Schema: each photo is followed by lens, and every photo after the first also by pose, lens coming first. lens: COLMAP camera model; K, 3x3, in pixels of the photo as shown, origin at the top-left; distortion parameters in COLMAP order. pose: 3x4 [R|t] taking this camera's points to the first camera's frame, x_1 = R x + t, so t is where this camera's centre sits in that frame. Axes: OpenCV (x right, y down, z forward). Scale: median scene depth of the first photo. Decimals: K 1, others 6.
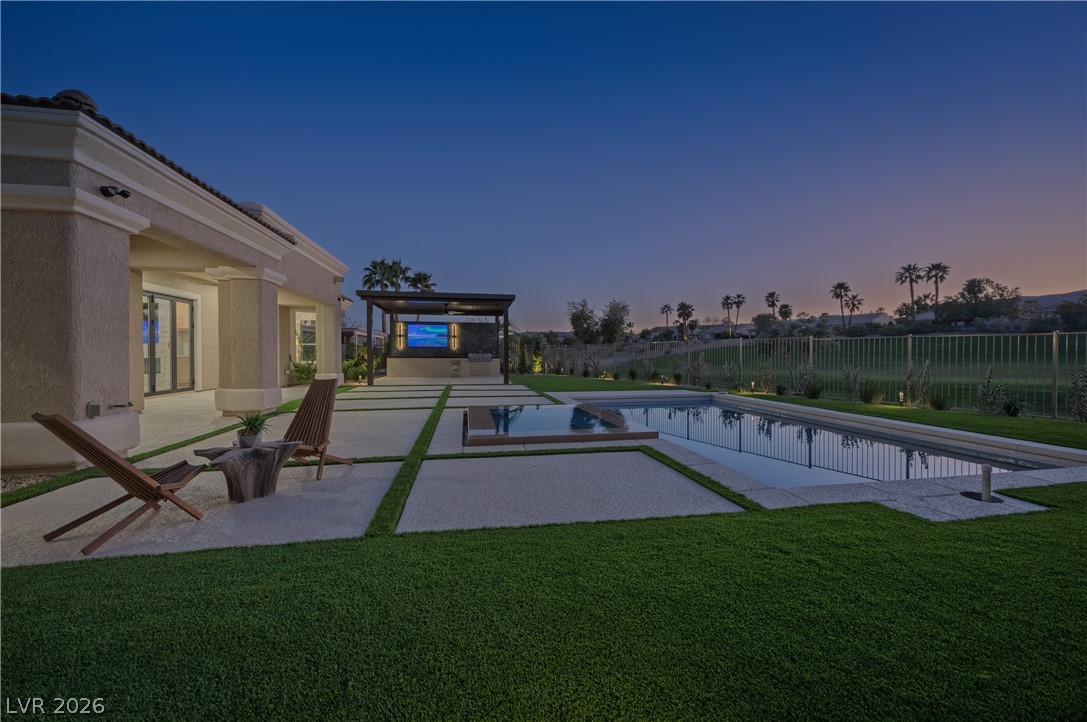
lens RADIAL K [[422.3, 0, 545.4], [0, 422.3, 357.4], [0, 0, 1]] dist [-0.000903, -0.000256]
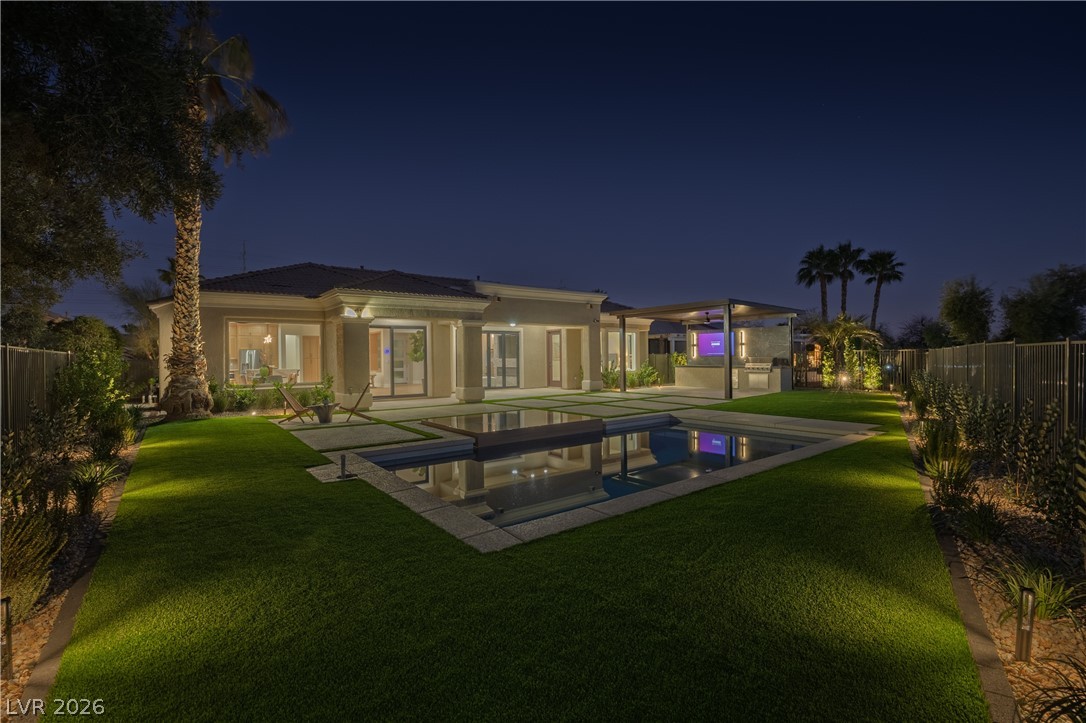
lens RADIAL K [[486.7, 0, 541.6], [0, 486.7, 357.7], [0, 0, 1]] dist [-0.020465, 0.002133]
pose [[0.448306, -0.004974, -0.893867, 1.248091], [0.002285, 0.999988, -0.004419, -0.039644], [0.893877, -0.000062, 0.448311, 0.353997]]
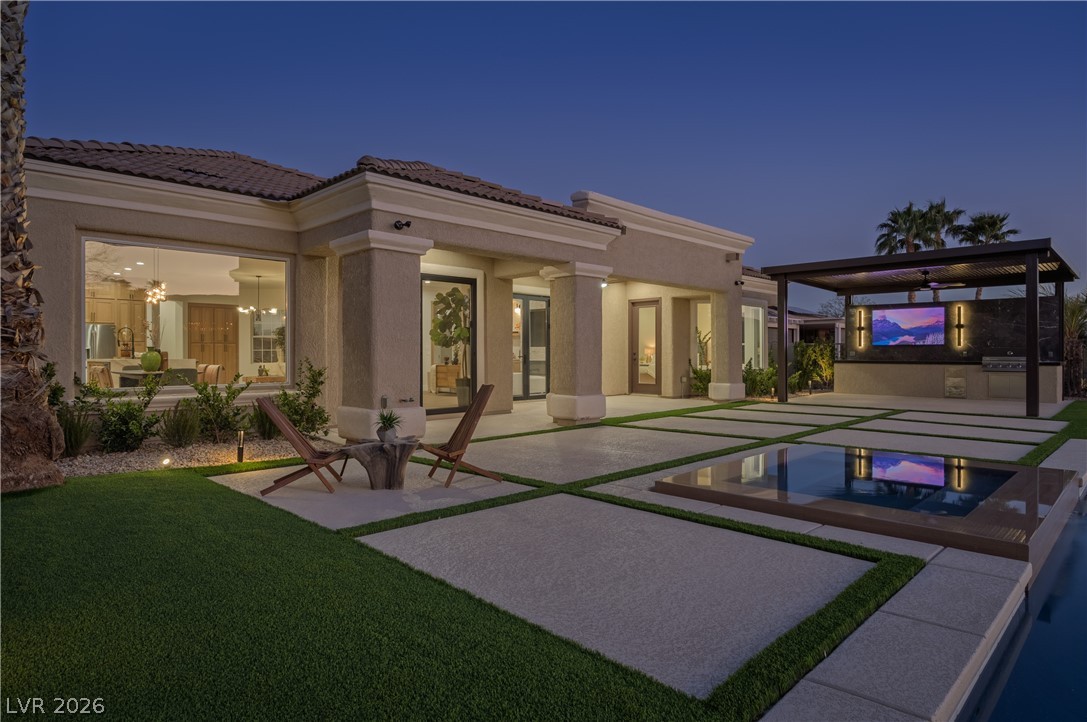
lens RADIAL K [[616.1, 0, 534.4], [0, 616.1, 356.0], [0, 0, 1]] dist [0.001057, -0.002908]
pose [[0.554576, 0.000936, -0.832132, 0.364787], [-0.008182, 0.999957, -0.004328, -0.003985], [0.832093, 0.009209, 0.554560, 0.179994]]
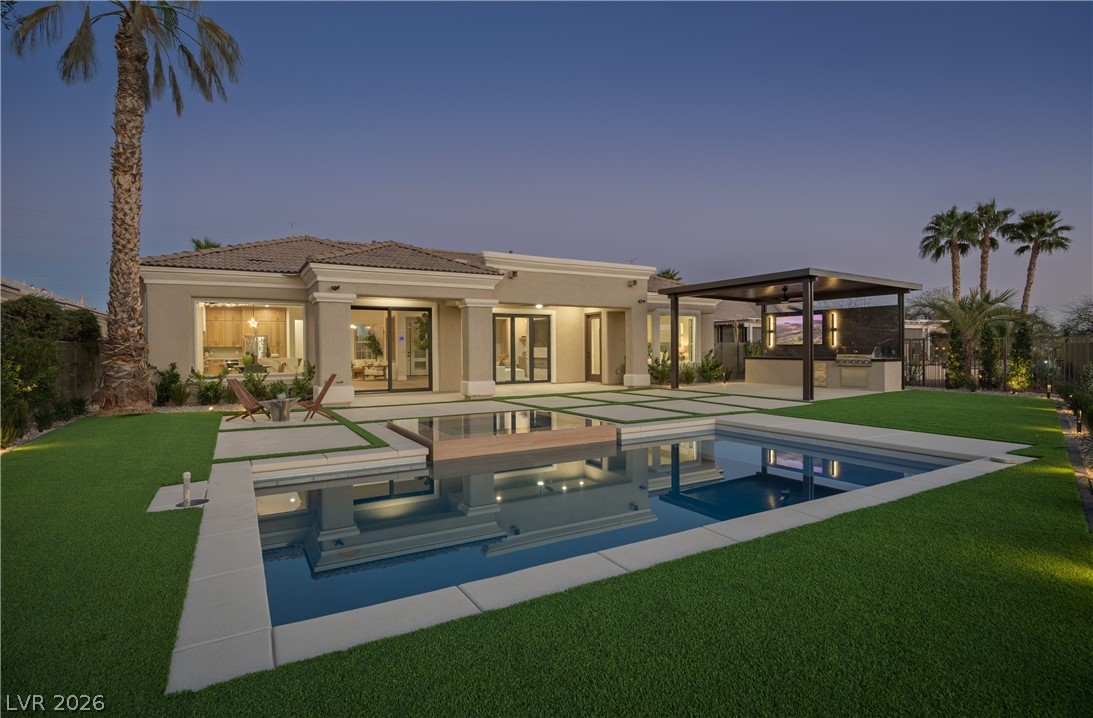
lens RADIAL K [[539.5, 0, 539.2], [0, 539.5, 356.1], [0, 0, 1]] dist [-0.008833, -0.000867]
pose [[0.323585, 0.009720, -0.946149, 1.127433], [-0.003173, 0.999953, 0.009188, -0.029227], [0.946194, 0.000029, 0.323600, 0.593410]]
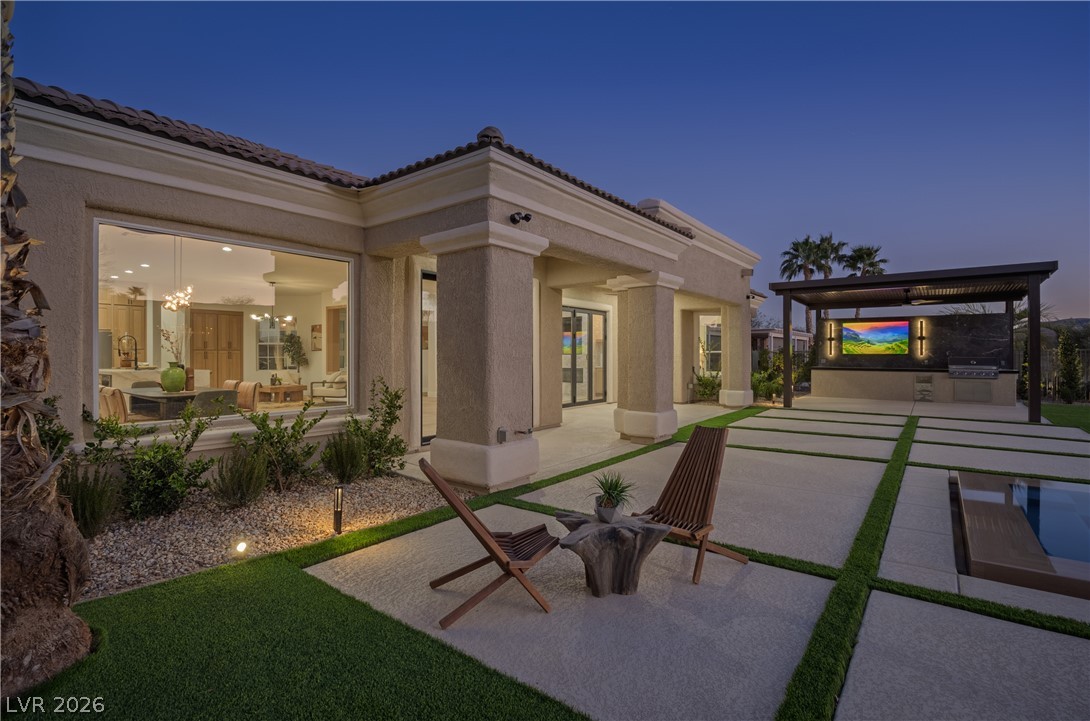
lens RADIAL K [[507.2, 0, 540.7], [0, 507.2, 355.5], [0, 0, 1]] dist [-0.013467, 0.000057]
pose [[0.657559, 0.000645, -0.753403, -0.044873], [-0.008284, 0.999945, -0.006374, -0.031408], [0.753357, 0.010432, 0.657529, 0.135080]]
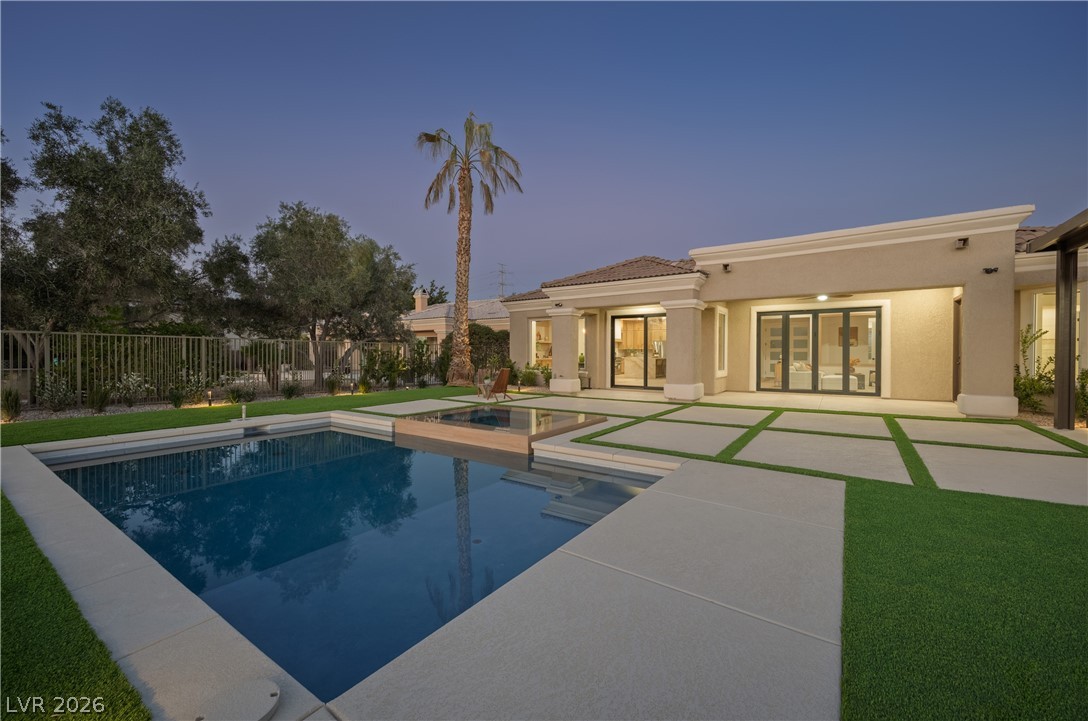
lens RADIAL K [[437.5, 0, 542.2], [0, 437.5, 358.3], [0, 0, 1]] dist [0.002092, 0.000238]
pose [[-0.716227, 0.011279, -0.697776, 0.671499], [-0.006318, 0.999724, 0.022645, -0.043153], [0.697838, 0.020627, -0.715958, 1.709198]]
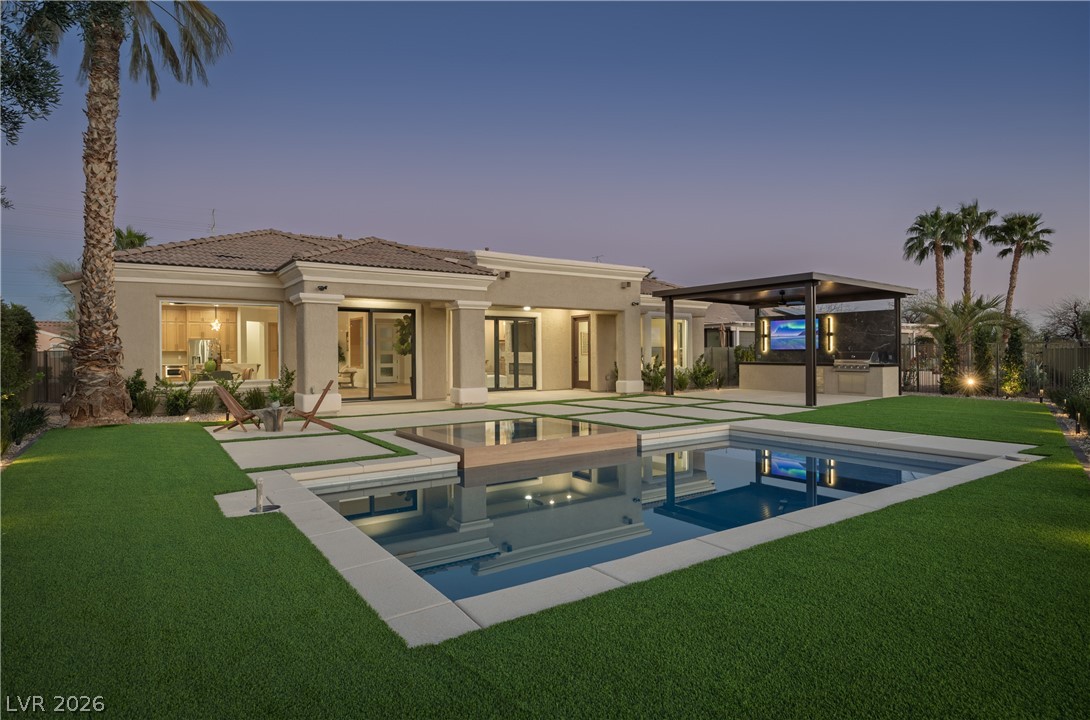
lens RADIAL K [[598.3, 0, 538.6], [0, 598.3, 355.3], [0, 0, 1]] dist [-0.001110, -0.003245]
pose [[0.395389, -0.000121, -0.918514, 1.166880], [-0.003440, 0.999993, -0.001613, -0.028815], [0.918508, 0.003797, 0.395385, 0.437408]]
